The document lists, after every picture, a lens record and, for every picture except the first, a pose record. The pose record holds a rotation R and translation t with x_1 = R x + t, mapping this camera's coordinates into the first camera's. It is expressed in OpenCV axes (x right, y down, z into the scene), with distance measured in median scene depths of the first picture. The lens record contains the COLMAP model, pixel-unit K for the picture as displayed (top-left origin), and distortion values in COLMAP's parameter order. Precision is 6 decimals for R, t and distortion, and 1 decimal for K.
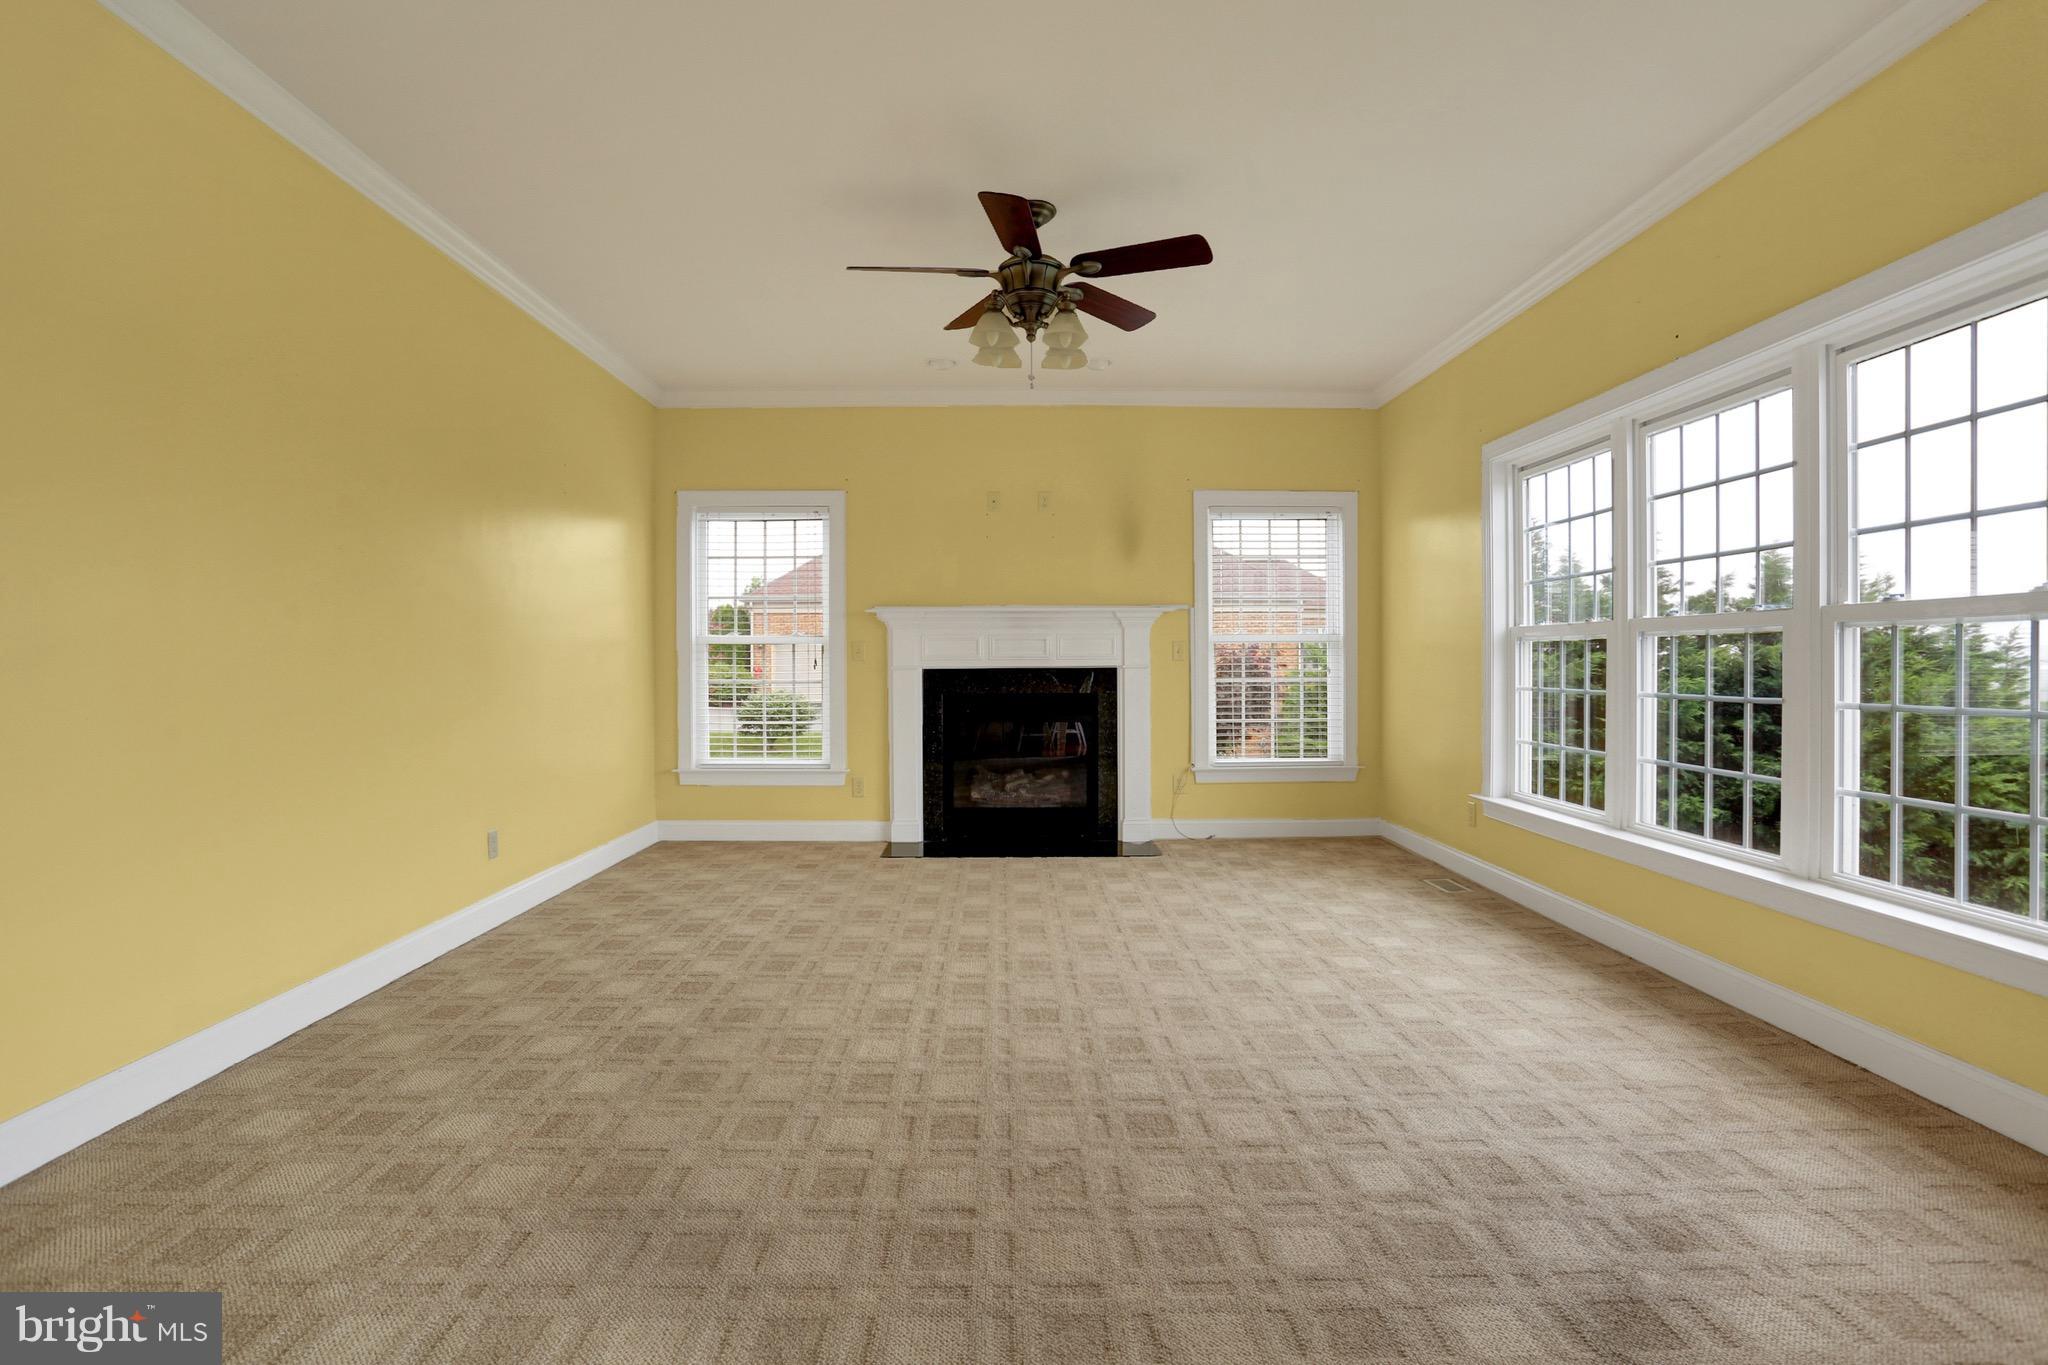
lens RADIAL K [[1026.7, 0, 1014.3], [0, 1026.7, 673.0], [0, 0, 1]] dist [-0.065029, 0.024094]
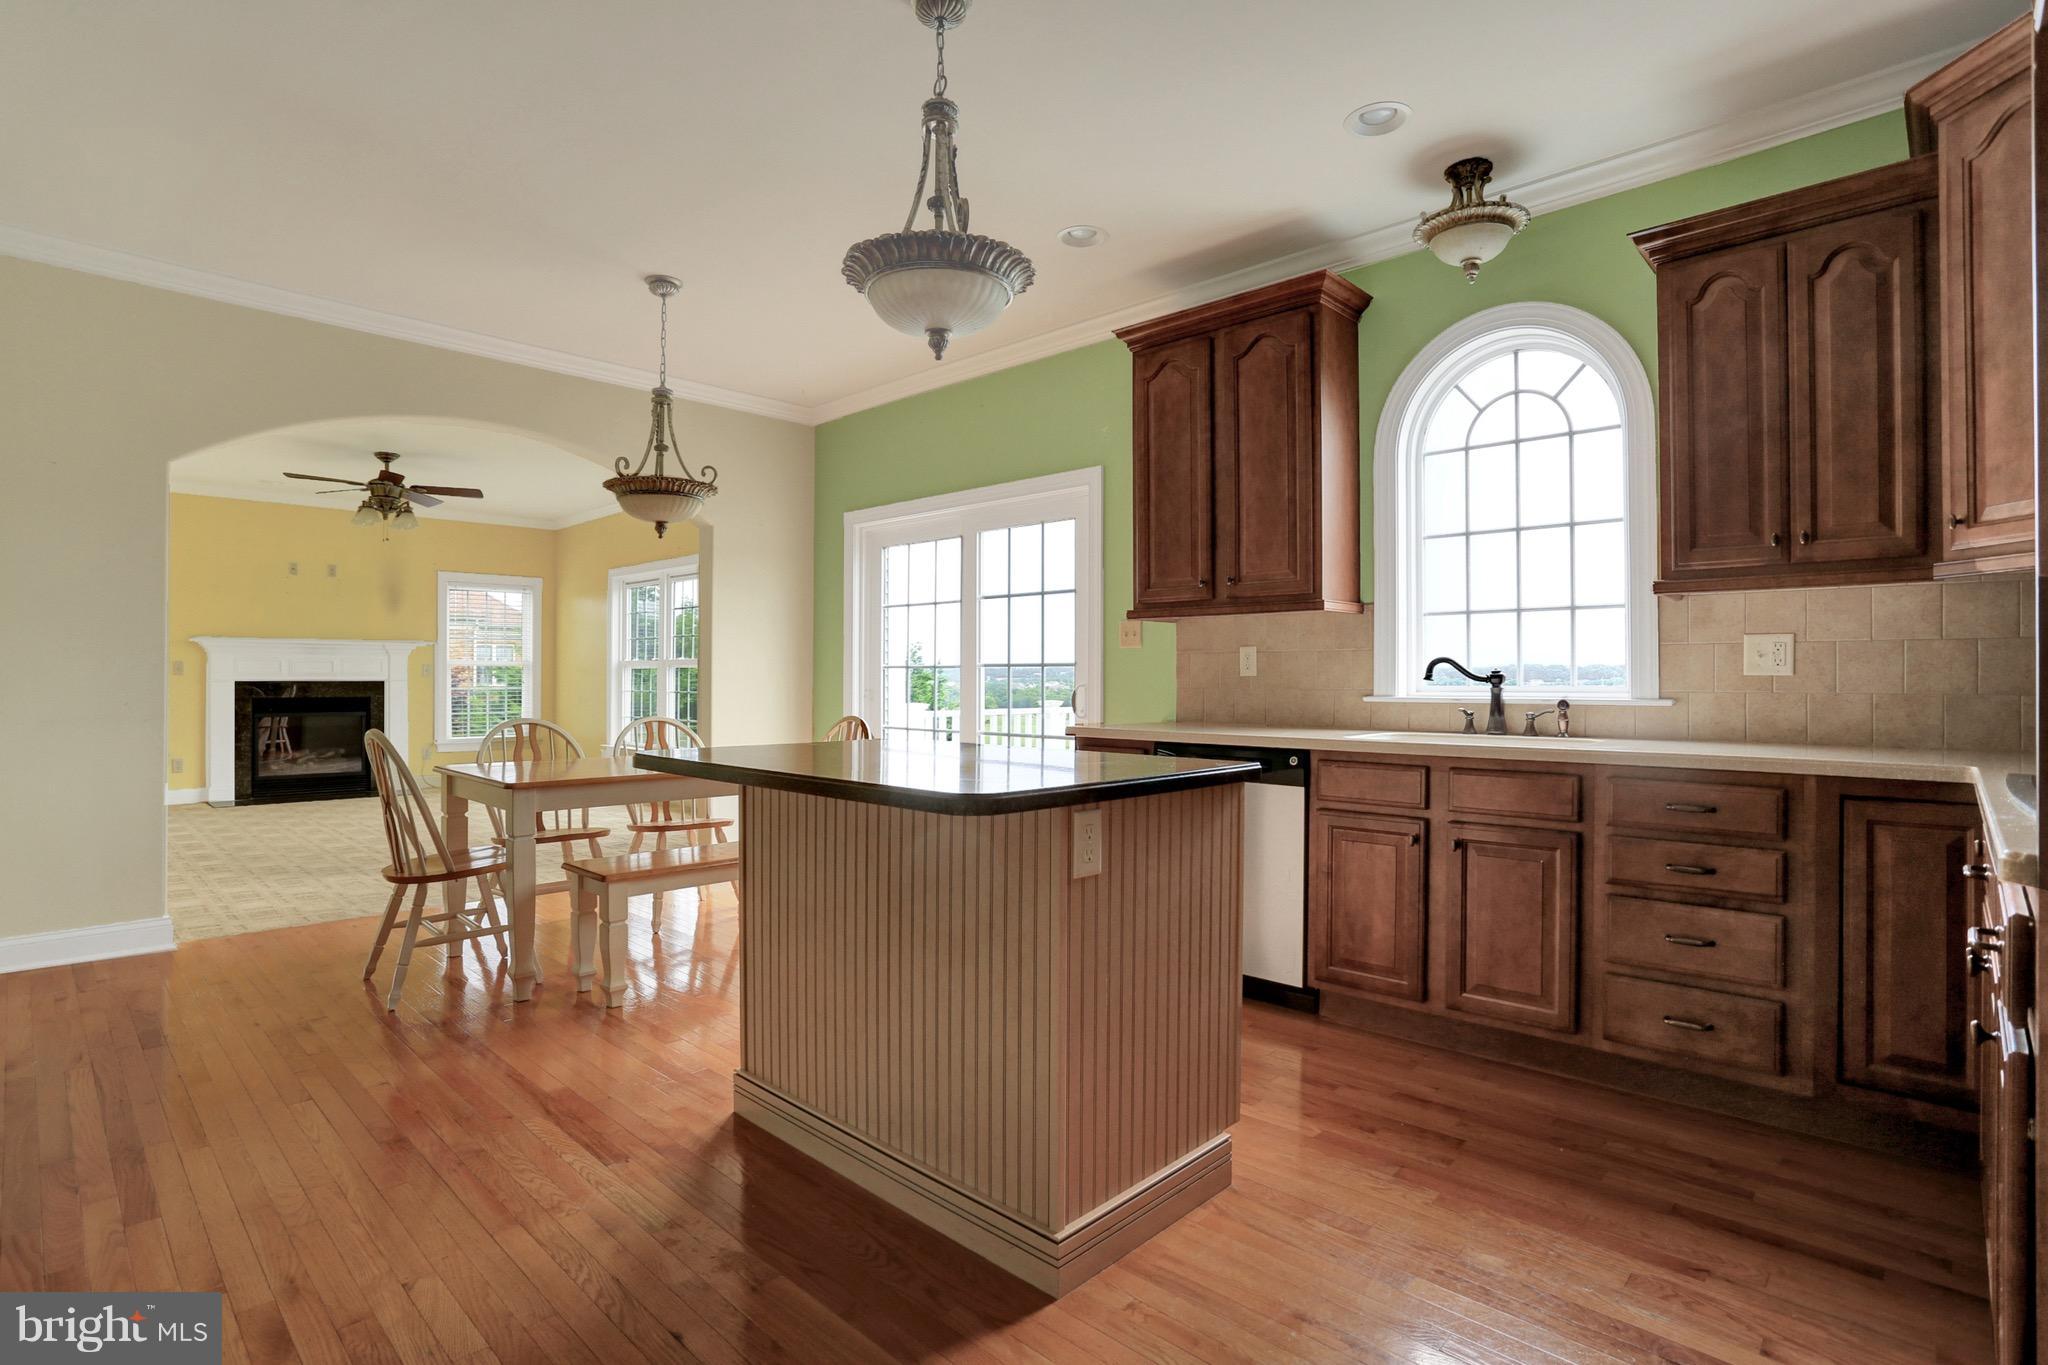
lens RADIAL K [[1026.7, 0, 1011.9], [0, 1026.7, 671.8], [0, 0, 1]] dist [-0.065029, 0.024094]
pose [[0.716898, 0.009840, 0.697109, -0.281845], [0.004600, 0.999812, -0.018842, 0.015092], [-0.697163, 0.016715, 0.716718, -0.770431]]
